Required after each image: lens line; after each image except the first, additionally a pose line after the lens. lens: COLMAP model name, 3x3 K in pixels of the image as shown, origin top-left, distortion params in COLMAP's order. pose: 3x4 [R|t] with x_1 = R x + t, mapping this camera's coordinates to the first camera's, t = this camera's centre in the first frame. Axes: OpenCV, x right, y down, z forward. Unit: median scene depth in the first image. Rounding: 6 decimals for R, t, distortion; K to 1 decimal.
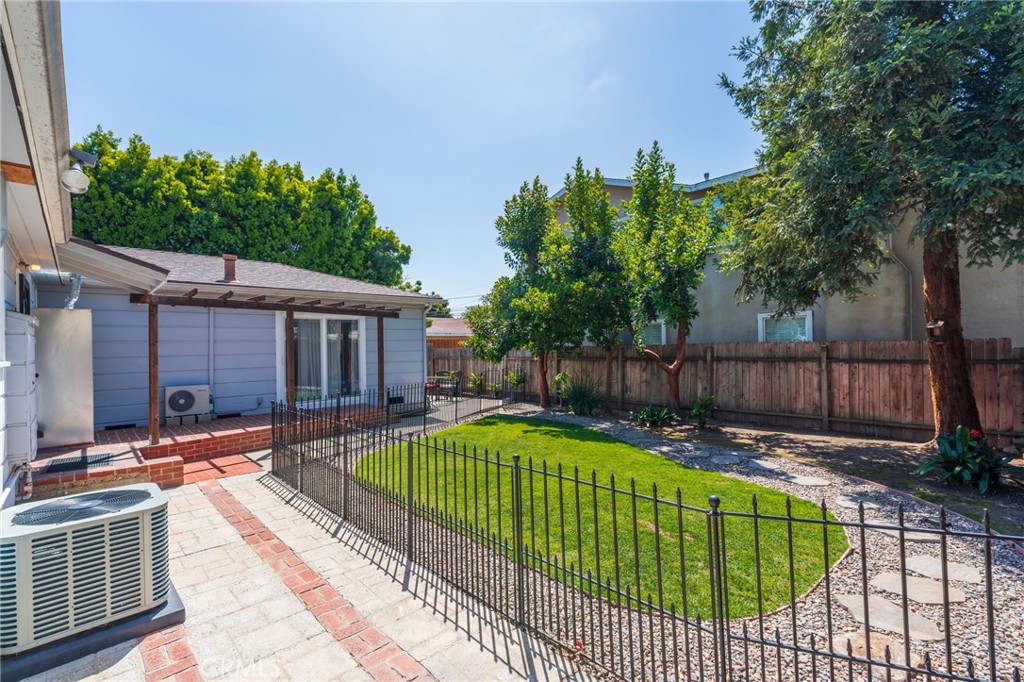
lens RADIAL K [[453.8, 0, 514.0], [0, 453.8, 340.4], [0, 0, 1]] dist [-0.000248, 0.000171]
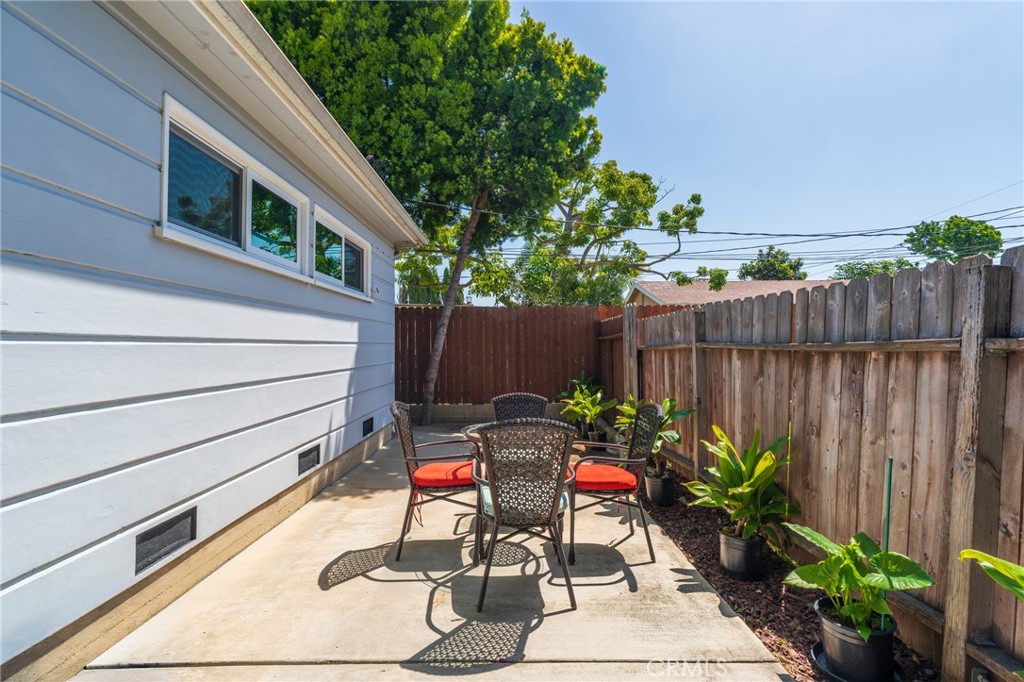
lens RADIAL K [[456.1, 0, 512.7], [0, 456.1, 329.1], [0, 0, 1]] dist [-0.000776, -0.000057]
pose [[0.722587, -0.013228, -0.691153, -0.036800], [-0.000462, 0.999807, -0.019619, 0.056860], [0.691280, 0.014495, 0.722442, 1.268067]]
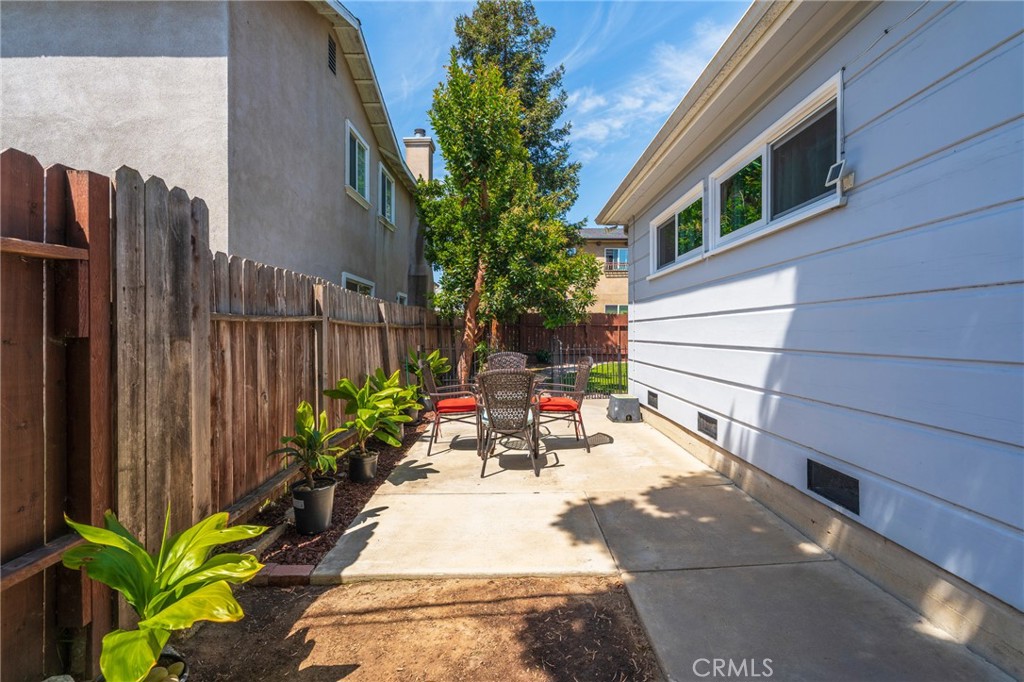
lens RADIAL K [[465.9, 0, 510.0], [0, 465.9, 332.1], [0, 0, 1]] dist [-0.000989, 0.000415]
pose [[-0.715454, 0.019810, 0.698379, -0.600735], [0.007670, 0.999760, -0.020501, 0.083796], [-0.698618, -0.009311, -0.715434, 1.855174]]
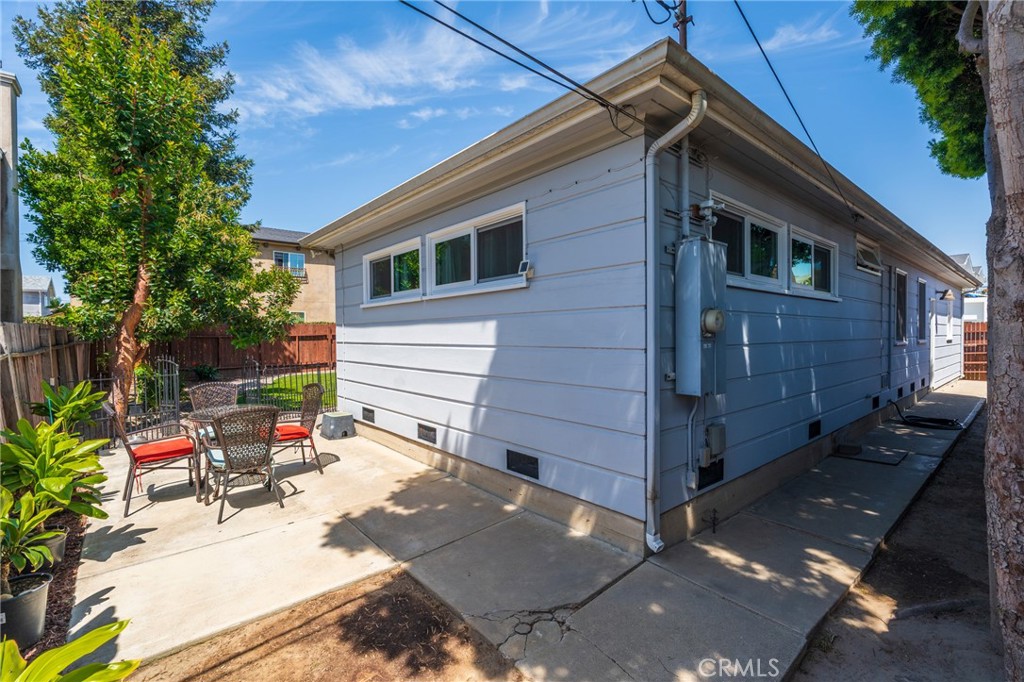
lens RADIAL K [[459.8, 0, 513.9], [0, 459.8, 342.2], [0, 0, 1]] dist [-0.000673, 0.000391]
pose [[-0.997569, 0.026511, 0.064445, -0.568389], [0.027222, 0.999578, 0.010181, 0.054660], [-0.064148, 0.011911, -0.997869, 1.942897]]
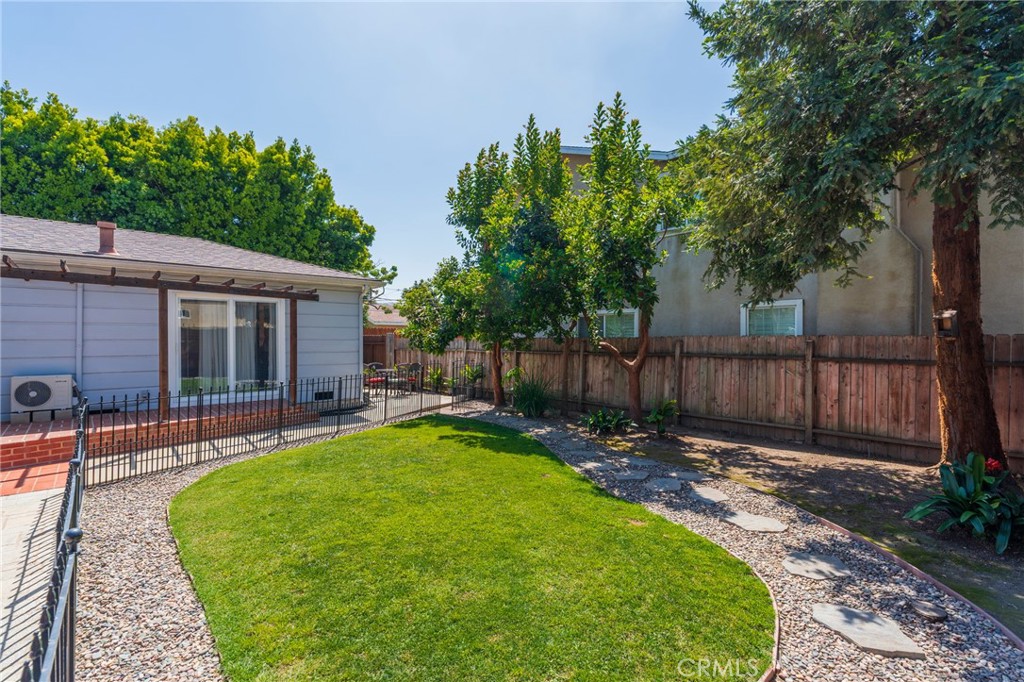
lens RADIAL K [[459.8, 0, 513.9], [0, 459.8, 342.2], [0, 0, 1]] dist [-0.000673, 0.000391]
pose [[0.999636, 0.017114, -0.020851, 0.144979], [-0.016692, 0.999655, 0.020255, 0.005162], [0.021191, -0.019900, 0.999577, 0.139902]]
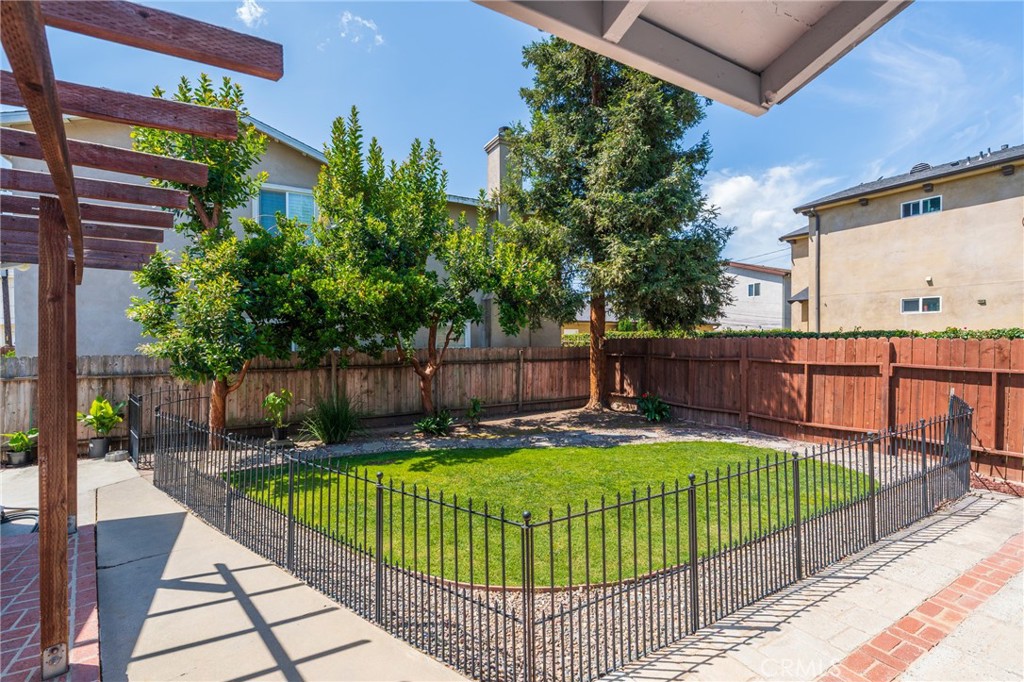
lens RADIAL K [[453.8, 0, 514.0], [0, 453.8, 340.4], [0, 0, 1]] dist [-0.000248, 0.000171]
pose [[0.243449, 0.016637, 0.969771, -0.569764], [-0.009987, 0.999843, -0.014646, 0.001219], [-0.969862, -0.006120, 0.243577, 0.586371]]
